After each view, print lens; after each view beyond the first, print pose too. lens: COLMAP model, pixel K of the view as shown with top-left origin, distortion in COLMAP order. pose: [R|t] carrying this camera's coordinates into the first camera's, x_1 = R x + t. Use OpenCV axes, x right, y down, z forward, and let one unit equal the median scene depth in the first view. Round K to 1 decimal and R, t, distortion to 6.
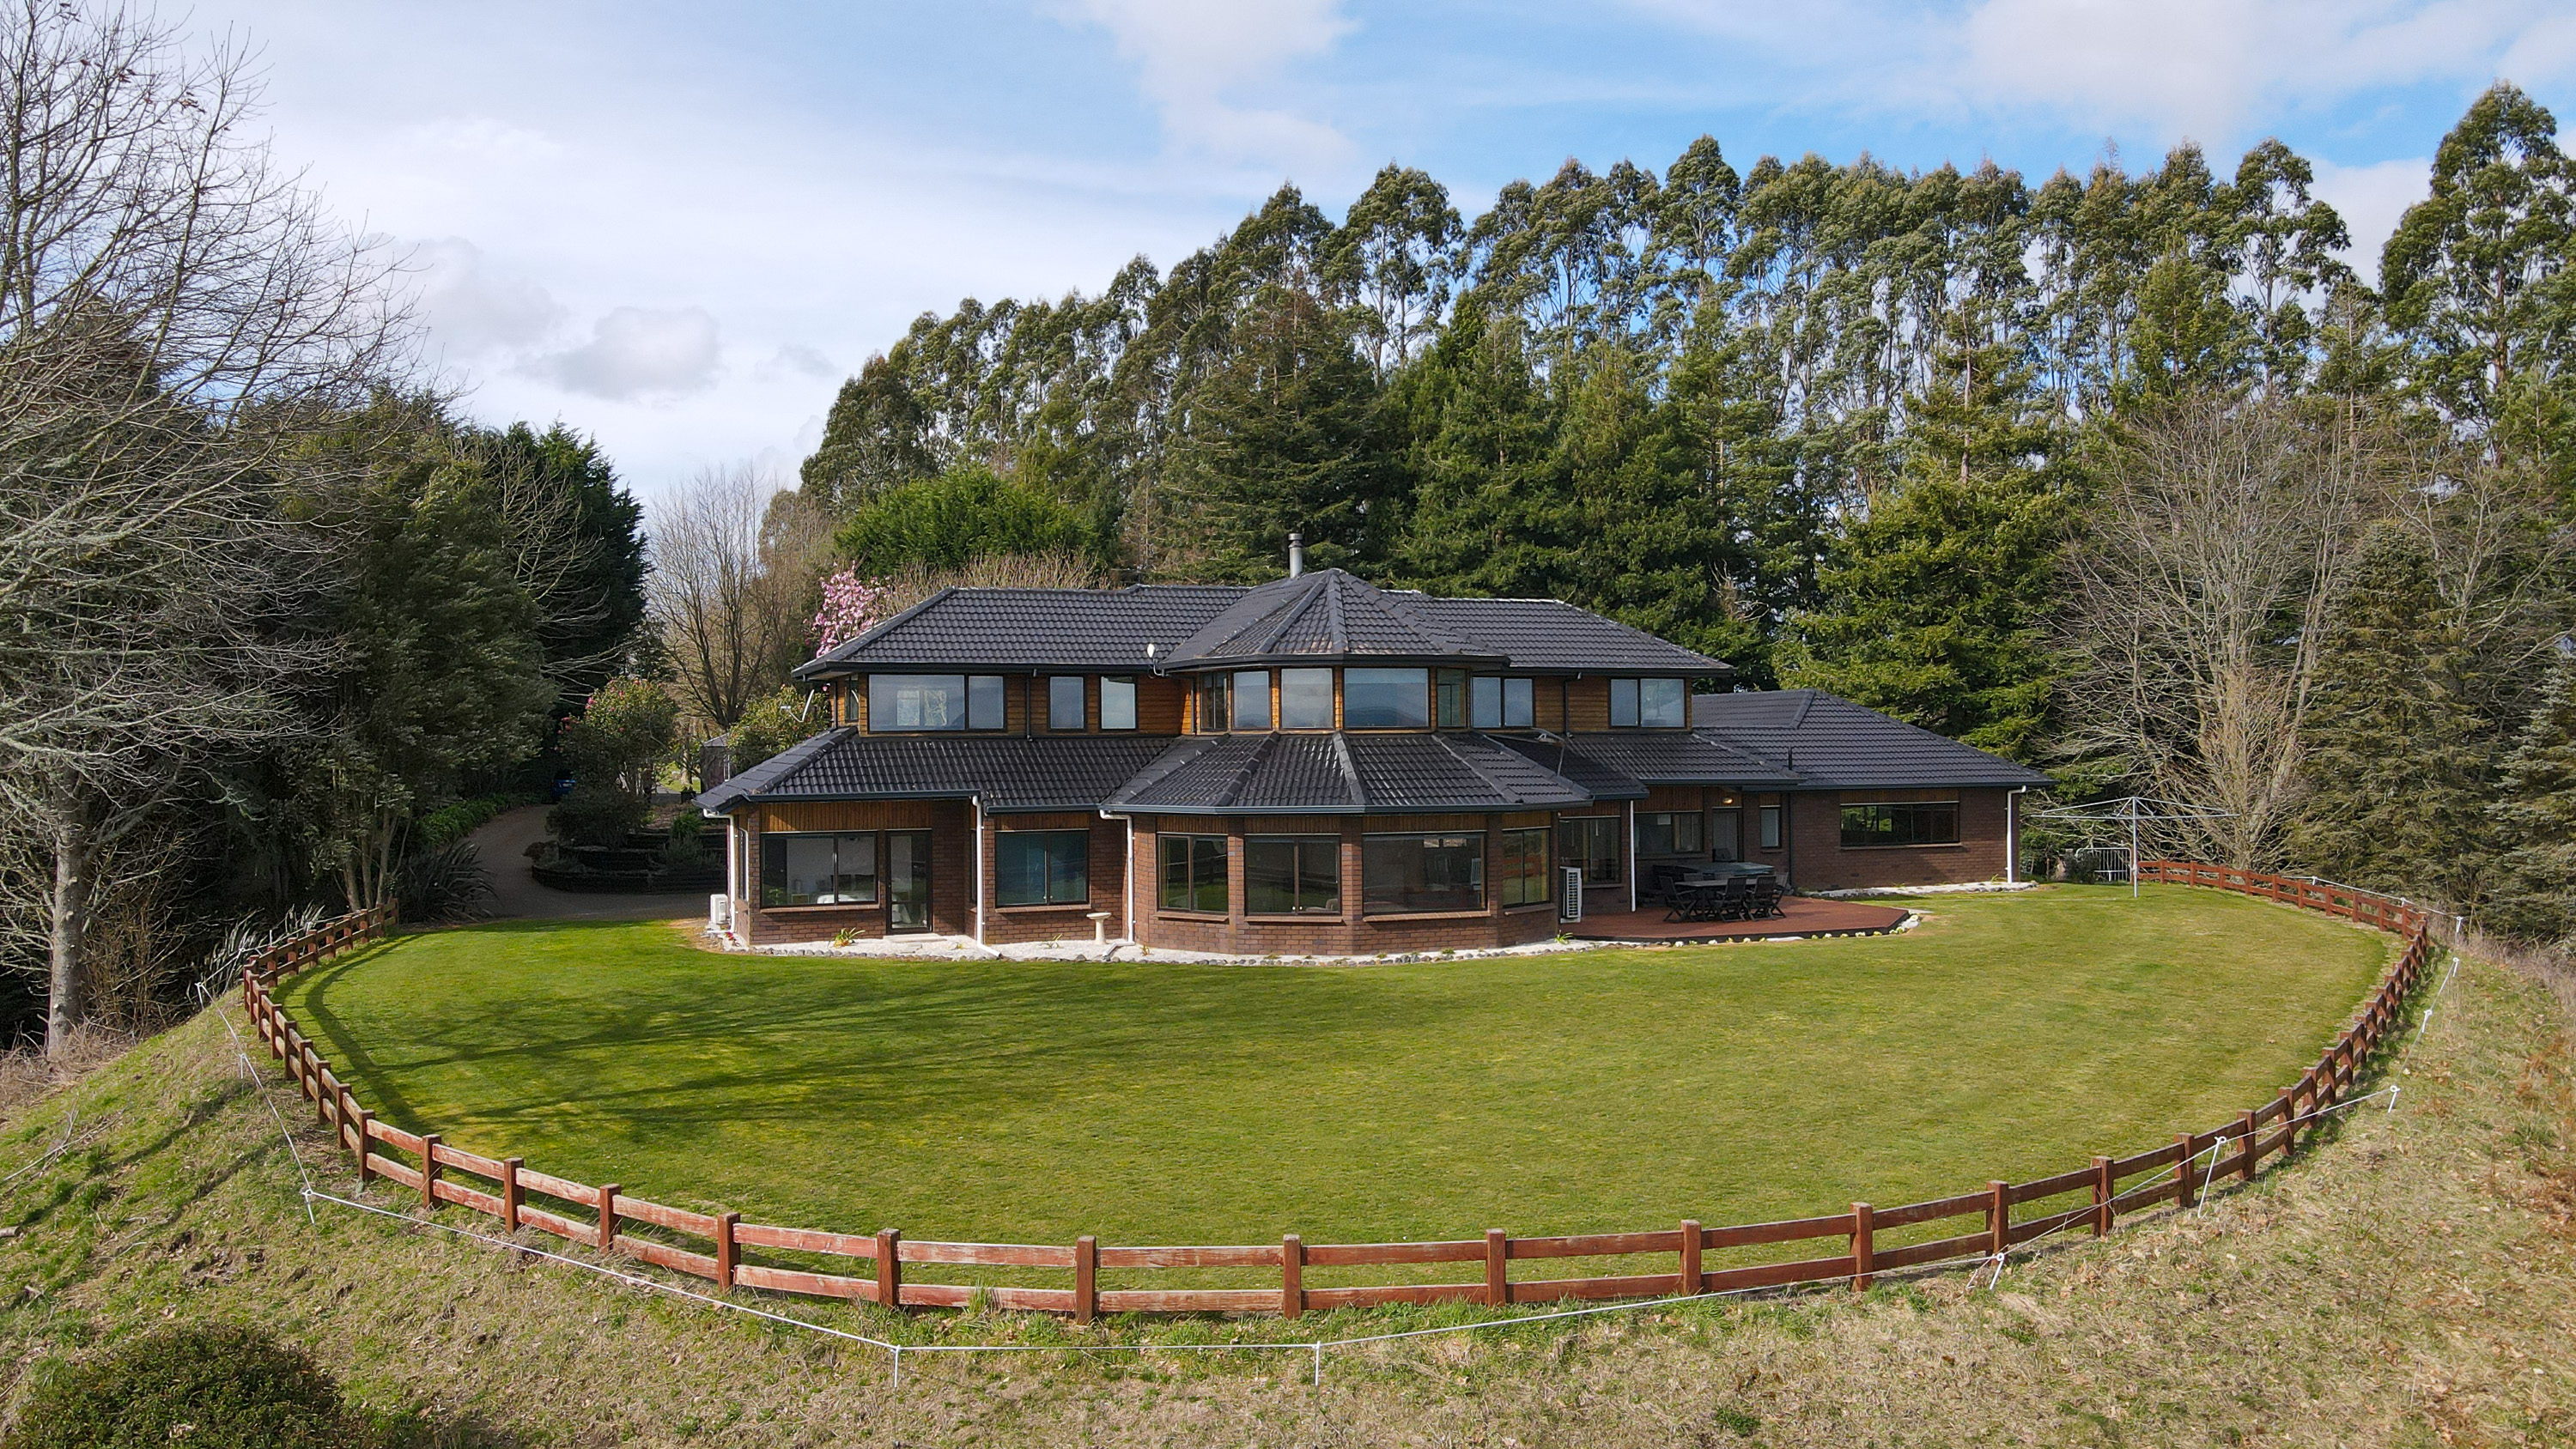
lens RADIAL K [[1885.9, 0, 1288.0], [0, 1885.9, 724.5], [0, 0, 1]] dist [0.004603, 0.027323]
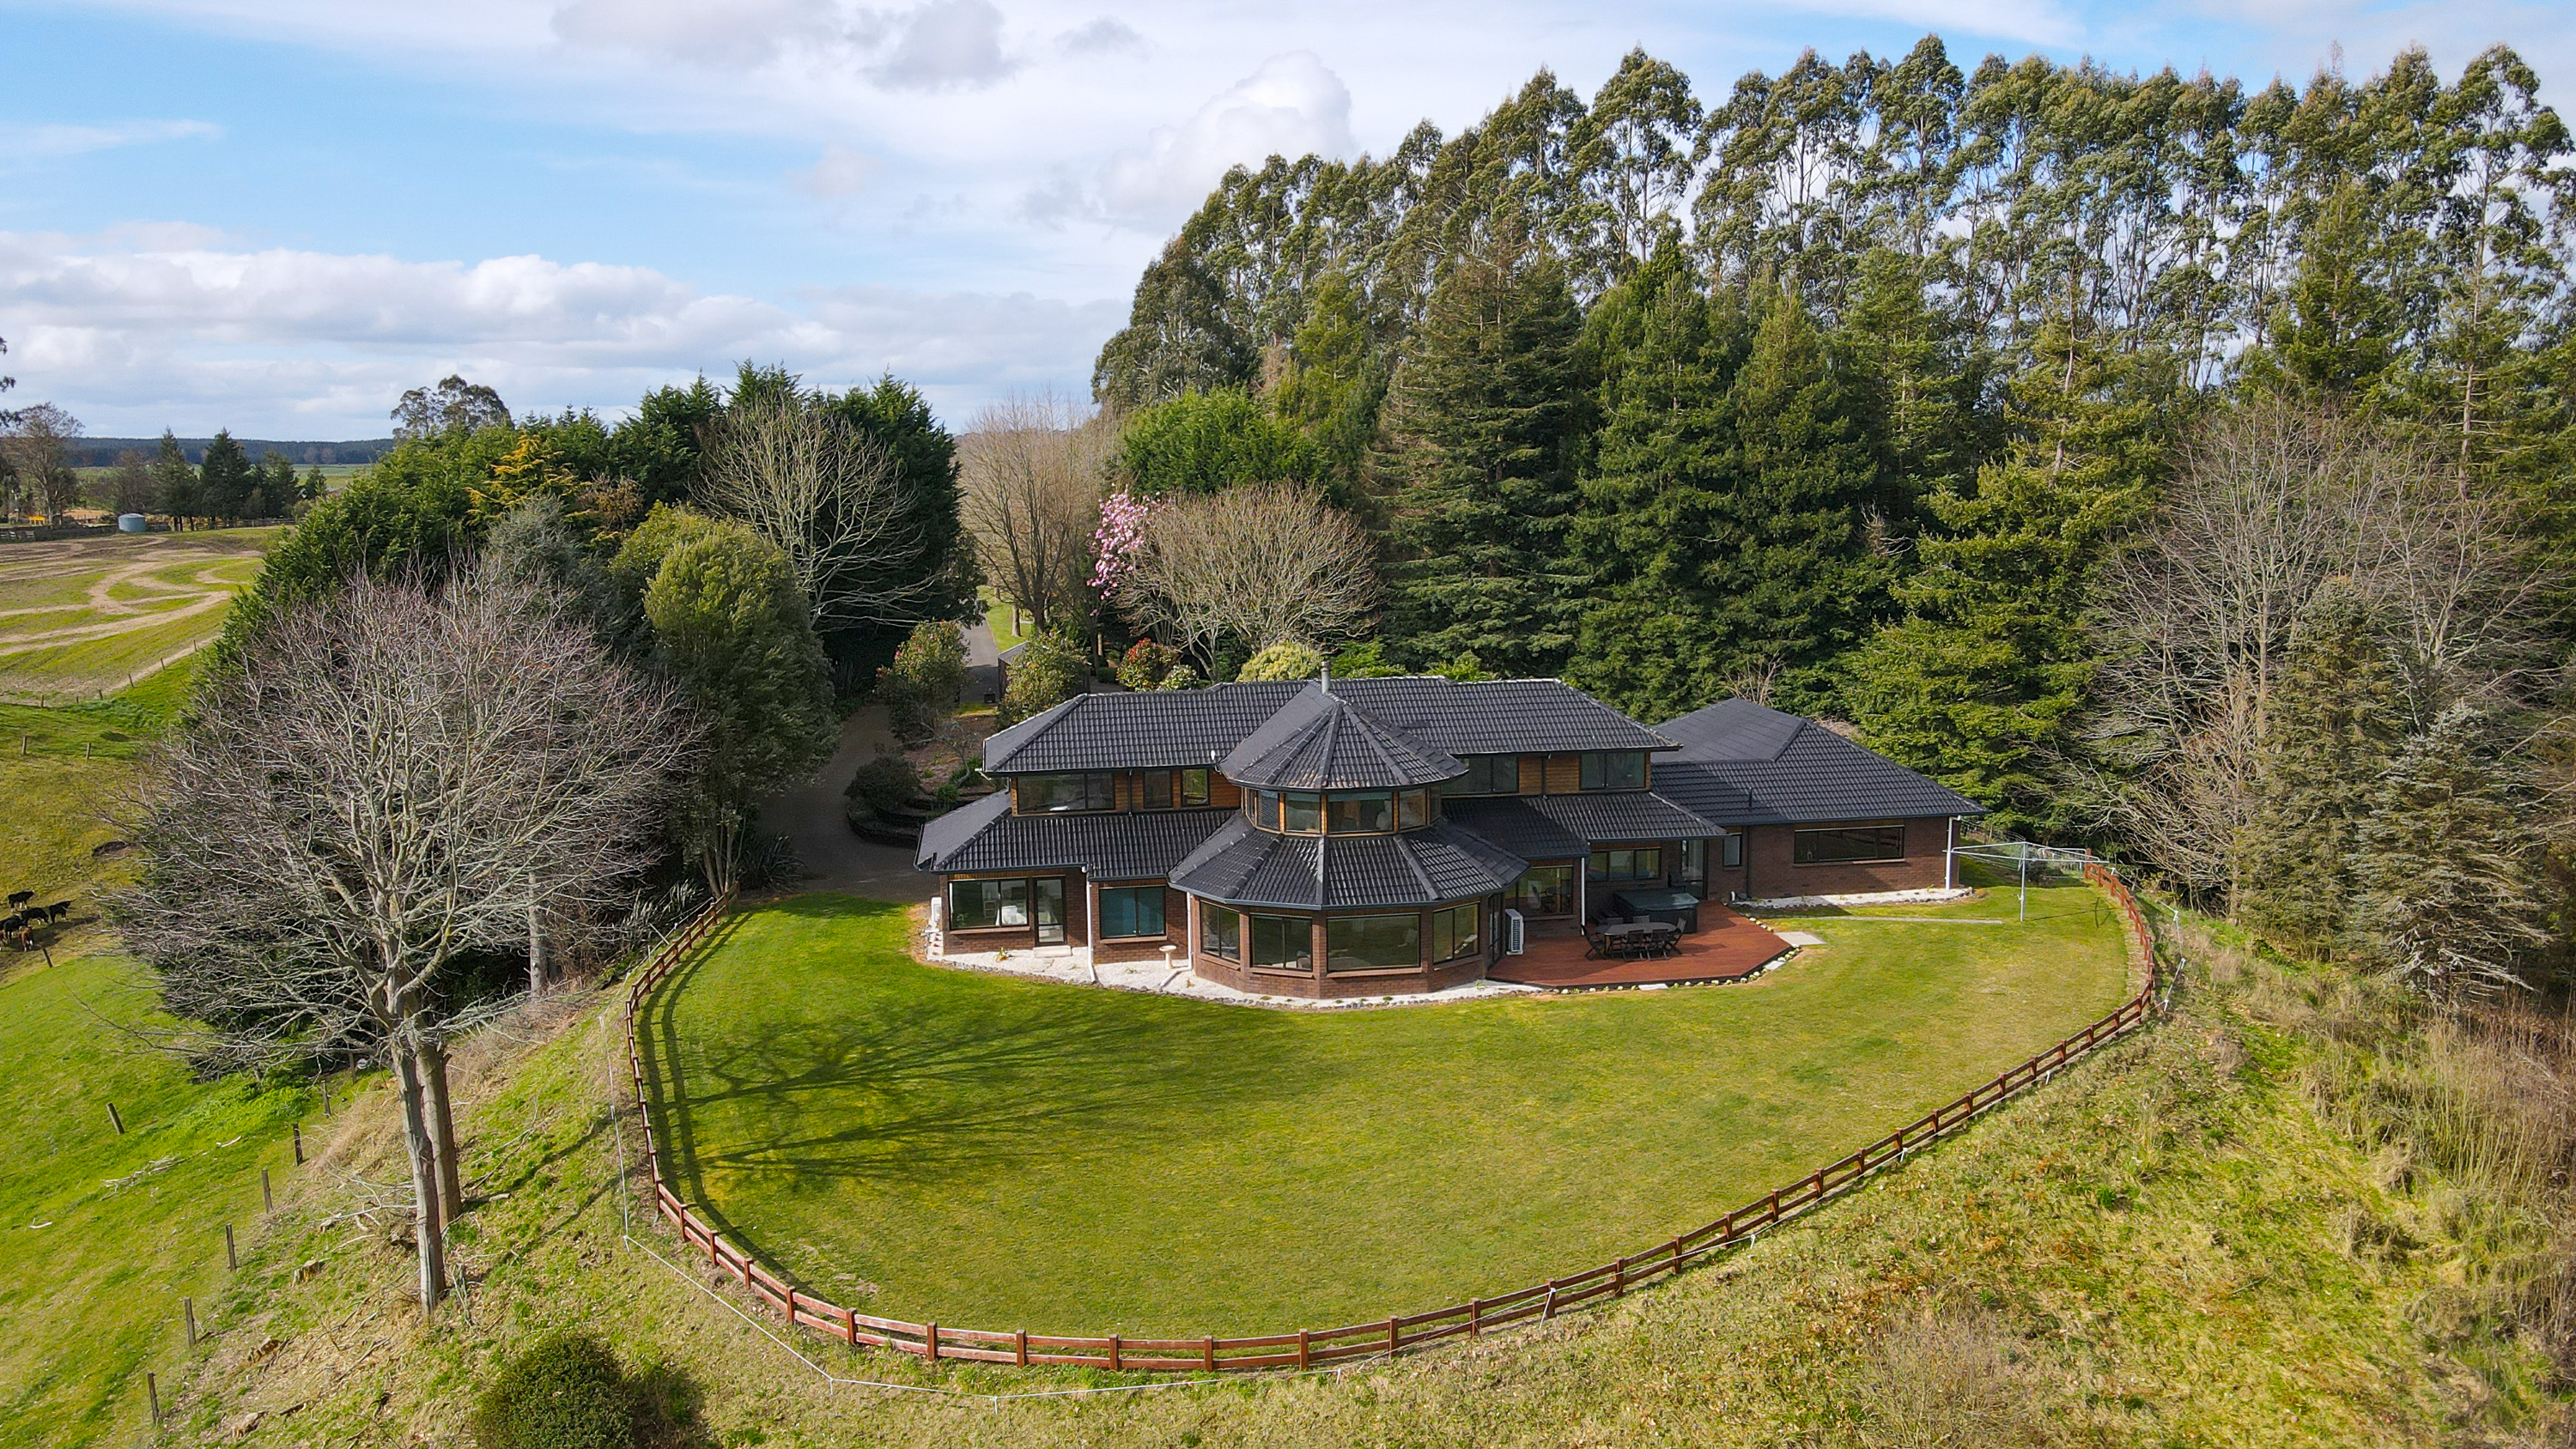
lens RADIAL K [[1885.9, 0, 1288.0], [0, 1885.9, 724.5], [0, 0, 1]] dist [0.004603, 0.027323]
pose [[0.978810, 0.023566, -0.203409, 0.124781], [0.007548, 0.988528, 0.150847, -0.127460], [0.204630, -0.149186, 0.967404, -0.160117]]
